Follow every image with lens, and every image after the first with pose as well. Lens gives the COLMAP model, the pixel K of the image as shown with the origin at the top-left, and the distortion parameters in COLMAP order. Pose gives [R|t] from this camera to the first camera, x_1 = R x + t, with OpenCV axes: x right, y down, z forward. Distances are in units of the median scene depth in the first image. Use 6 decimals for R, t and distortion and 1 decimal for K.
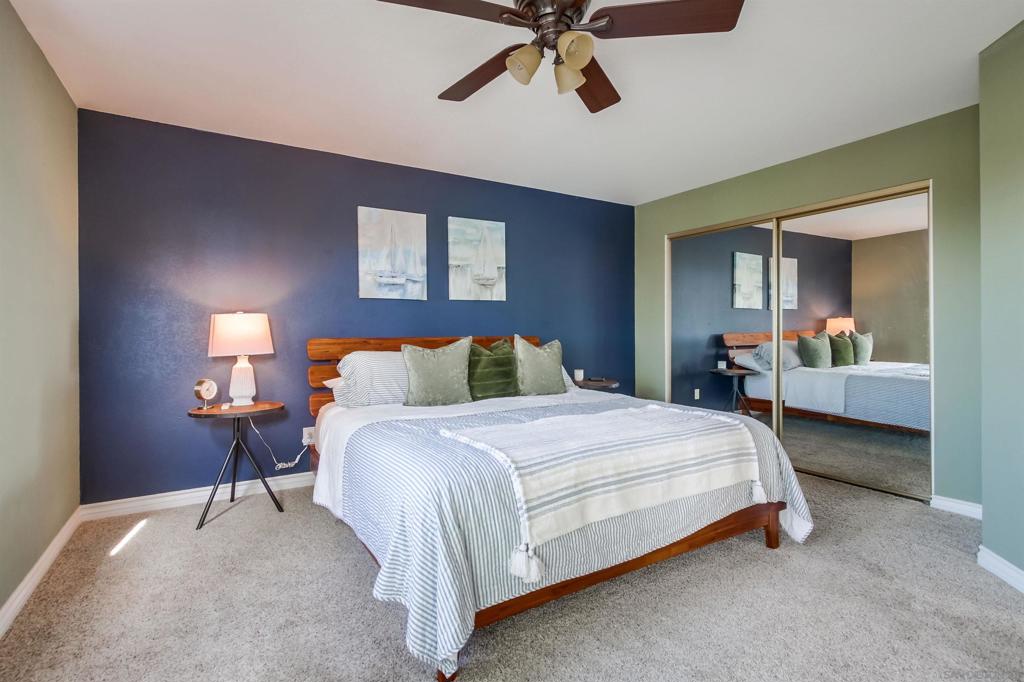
lens RADIAL K [[486.5, 0, 508.2], [0, 486.5, 326.3], [0, 0, 1]] dist [0.000008, 0.001071]
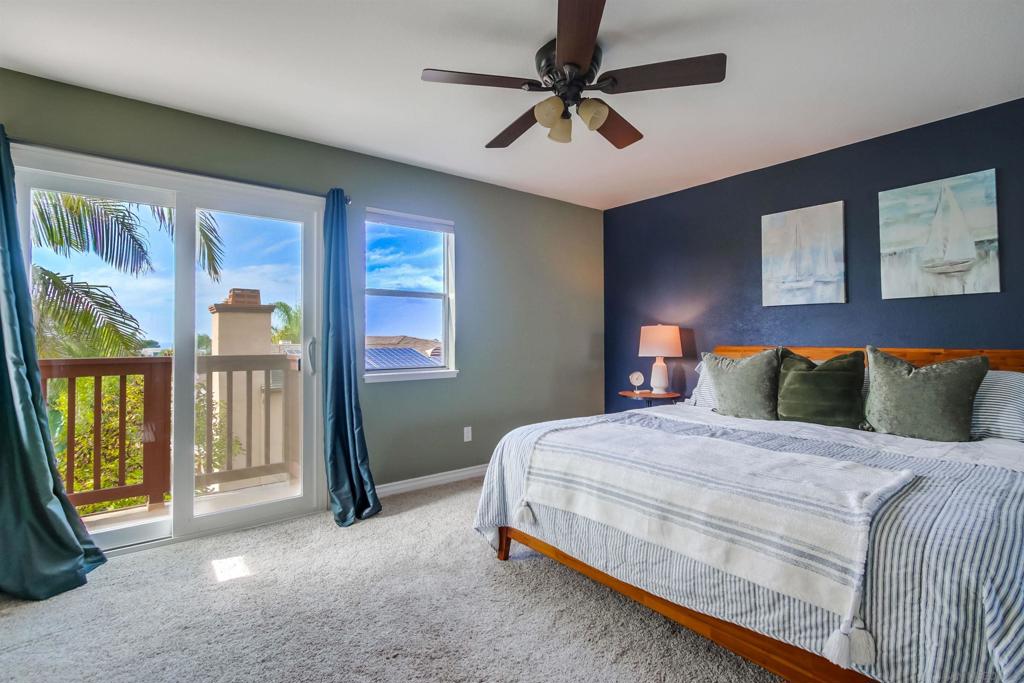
lens RADIAL K [[486.5, 0, 508.2], [0, 486.5, 326.8], [0, 0, 1]] dist [0.000008, 0.001071]
pose [[0.131970, -0.017100, -0.991106, 0.601452], [0.011182, 0.999813, -0.015761, -0.005854], [0.991191, -0.009002, 0.132137, 0.329262]]
